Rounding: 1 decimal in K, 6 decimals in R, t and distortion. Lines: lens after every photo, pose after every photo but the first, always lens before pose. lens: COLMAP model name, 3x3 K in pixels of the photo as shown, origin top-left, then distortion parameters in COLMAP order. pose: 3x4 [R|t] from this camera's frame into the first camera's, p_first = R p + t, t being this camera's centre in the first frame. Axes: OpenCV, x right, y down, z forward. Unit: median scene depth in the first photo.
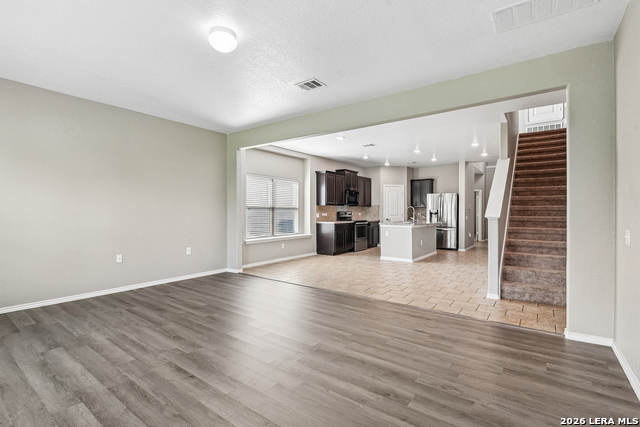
lens RADIAL K [[301.1, 0, 316.1], [0, 301.1, 213.2], [0, 0, 1]] dist [-0.002396, -0.000413]
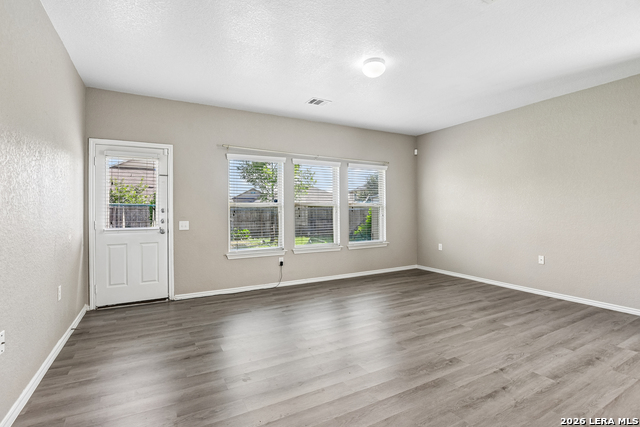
lens RADIAL K [[308.0, 0, 322.1], [0, 308.0, 208.0], [0, 0, 1]] dist [-0.000205, -0.000080]
pose [[-0.412420, -0.006893, -0.910968, 0.278560], [0.001548, 0.999965, -0.008268, -0.003167], [0.910992, -0.004820, -0.412395, 0.413535]]
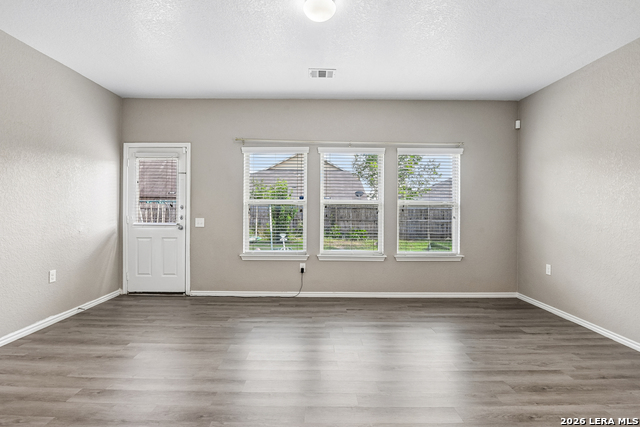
lens RADIAL K [[324.5, 0, 320.3], [0, 324.5, 207.7], [0, 0, 1]] dist [-0.011630, -0.000558]
pose [[-0.798970, -0.010674, -0.601277, 0.071532], [-0.011436, 0.999931, -0.002555, -0.004180], [0.601263, 0.004835, -0.799037, 0.543357]]
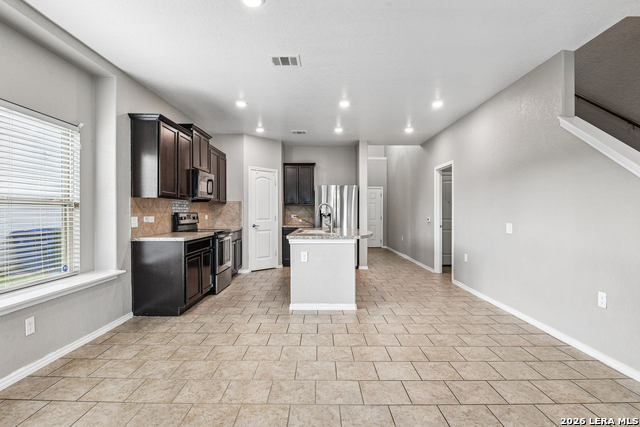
lens RADIAL K [[333.9, 0, 320.0], [0, 333.9, 213.5], [0, 0, 1]] dist [-0.016563, -0.001066]
pose [[0.801503, -0.001510, 0.597989, -0.063813], [0.003082, 0.999994, -0.001605, -0.002789], [-0.597983, 0.003130, 0.801503, 0.488494]]
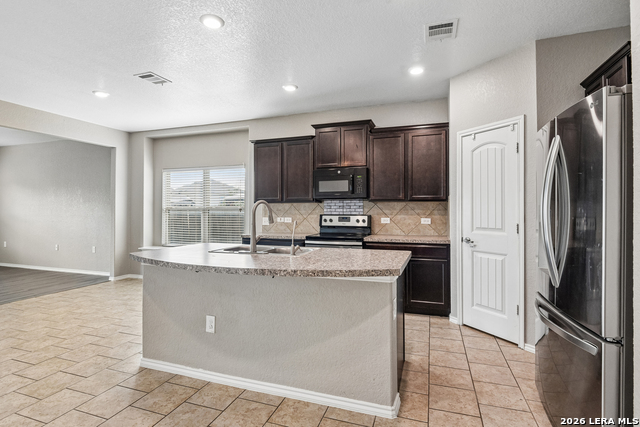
lens RADIAL K [[324.5, 0, 320.3], [0, 324.5, 207.7], [0, 0, 1]] dist [-0.011630, -0.000558]
pose [[0.305613, -0.011755, -0.952083, 0.627525], [-0.002877, 0.999908, -0.013269, -0.010532], [0.952152, 0.006795, 0.305551, 0.922133]]
